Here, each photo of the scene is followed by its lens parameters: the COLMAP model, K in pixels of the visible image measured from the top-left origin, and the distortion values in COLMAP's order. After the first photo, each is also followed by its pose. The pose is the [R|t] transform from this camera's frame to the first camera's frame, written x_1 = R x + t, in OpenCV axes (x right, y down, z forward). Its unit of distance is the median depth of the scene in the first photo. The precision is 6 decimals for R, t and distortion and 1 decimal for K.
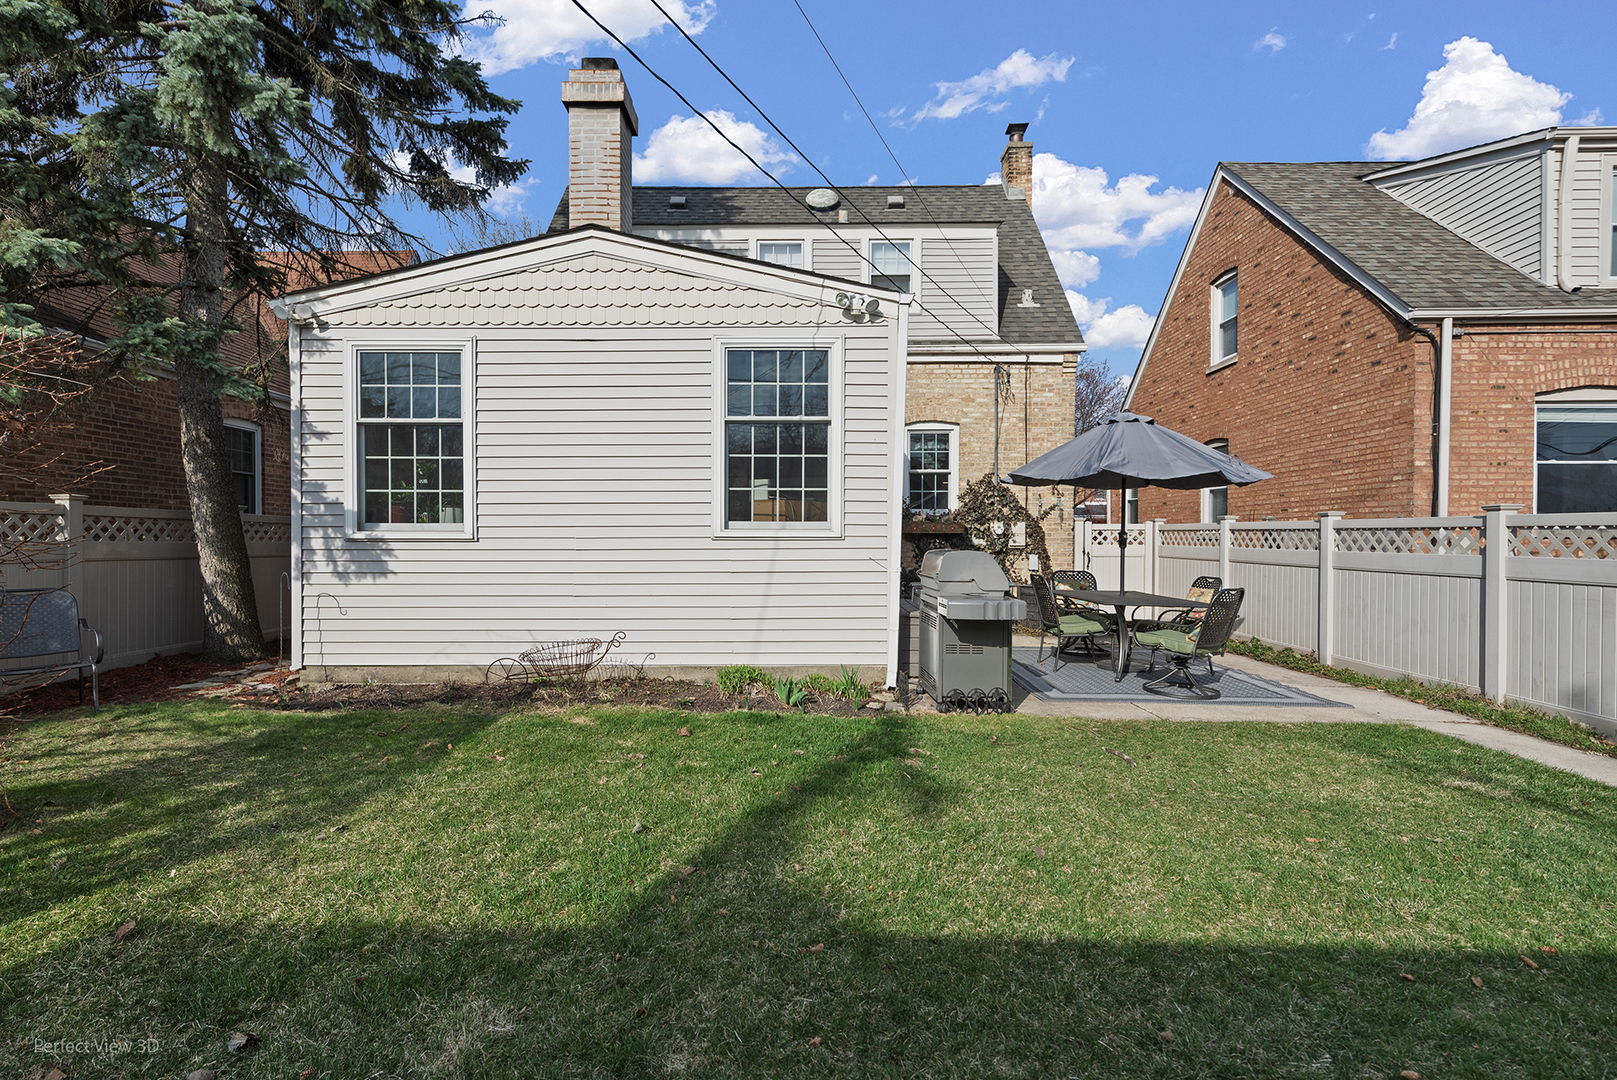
lens RADIAL K [[731.4, 0, 807.6], [0, 731.4, 552.8], [0, 0, 1]] dist [0.002954, -0.000420]
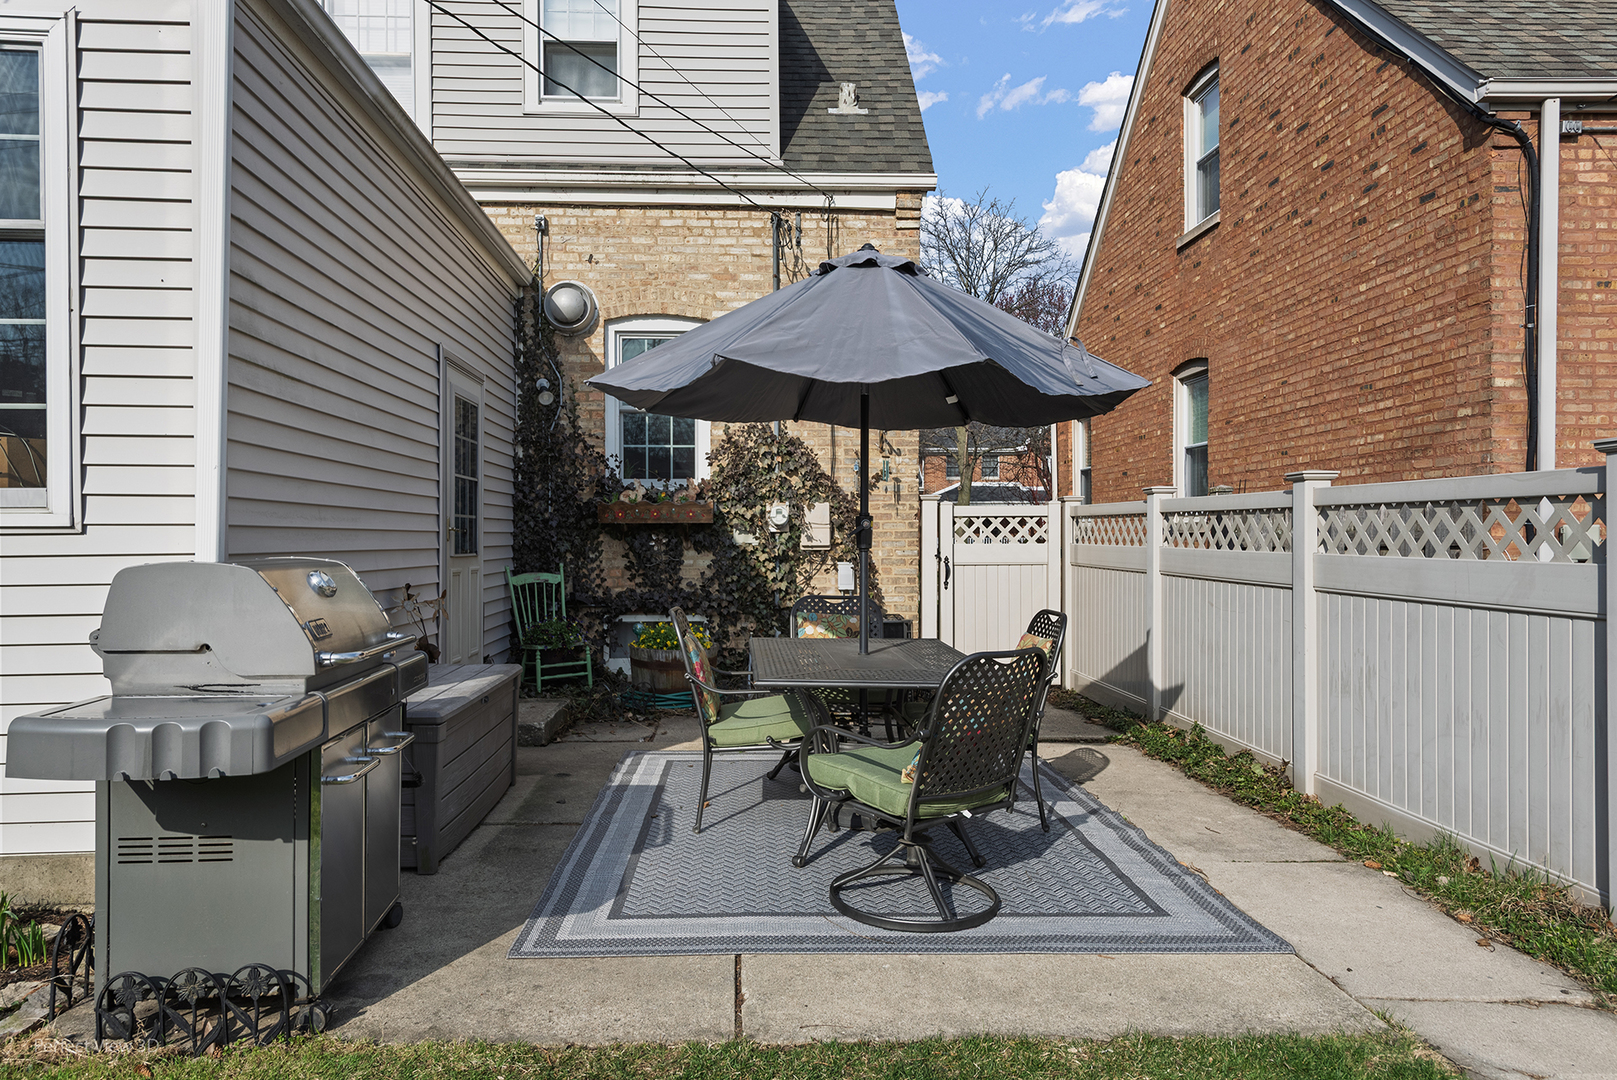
lens RADIAL K [[1068.9, 0, 790.6], [0, 1068.9, 545.2], [0, 0, 1]] dist [0.016146, 0.001034]
pose [[0.997166, -0.005648, 0.075014, 0.260749], [0.006527, 0.999913, -0.011479, -0.001640], [-0.074943, 0.011936, 0.997116, 0.265351]]
